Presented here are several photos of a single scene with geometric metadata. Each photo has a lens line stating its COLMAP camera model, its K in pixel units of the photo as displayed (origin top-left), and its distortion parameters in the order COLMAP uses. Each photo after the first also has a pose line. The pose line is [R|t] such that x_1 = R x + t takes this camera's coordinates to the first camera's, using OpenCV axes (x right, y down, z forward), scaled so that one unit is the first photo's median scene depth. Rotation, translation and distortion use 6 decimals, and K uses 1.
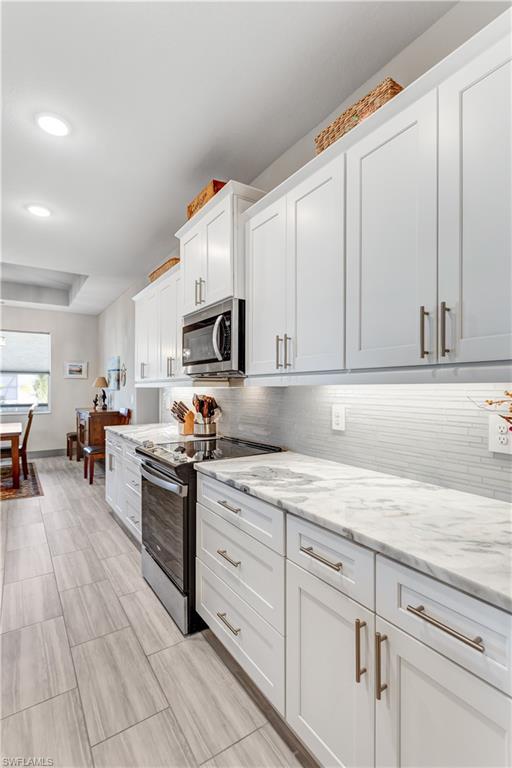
lens RADIAL K [[361.0, 0, 256.0], [0, 361.0, 384.0], [0, 0, 1]] dist [0.004124, 0.000659]
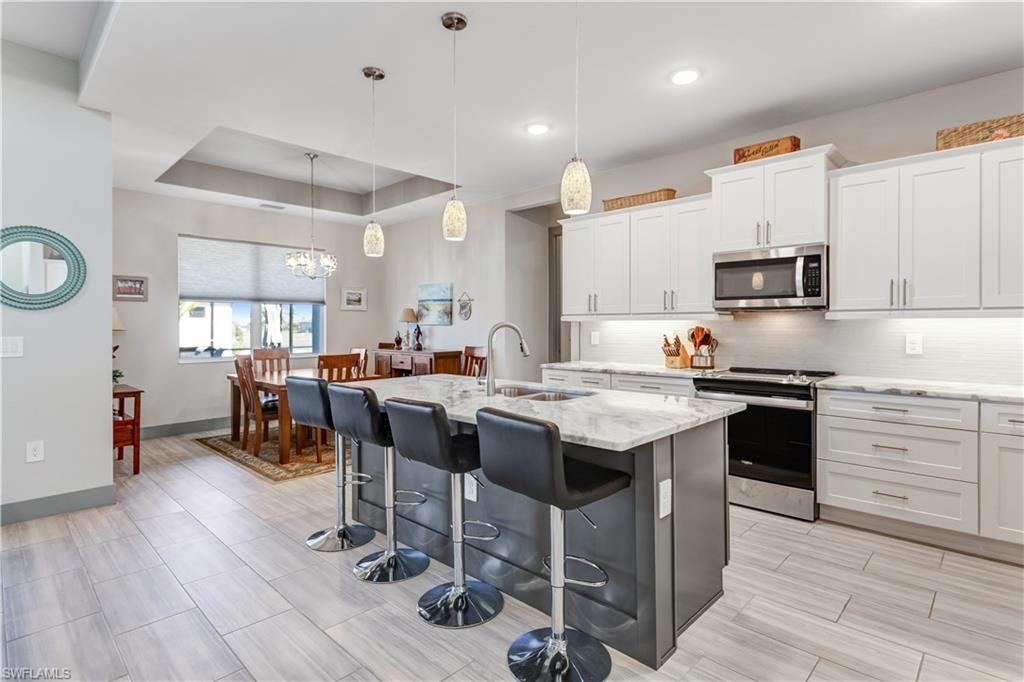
lens RADIAL K [[502.9, 0, 503.0], [0, 502.9, 336.9], [0, 0, 1]] dist [0.002332, 0.000554]
pose [[0.975624, -0.004892, 0.219394, -1.355306], [-0.002945, 0.999370, 0.035380, 0.008372], [-0.219429, -0.035163, 0.974995, -0.352966]]
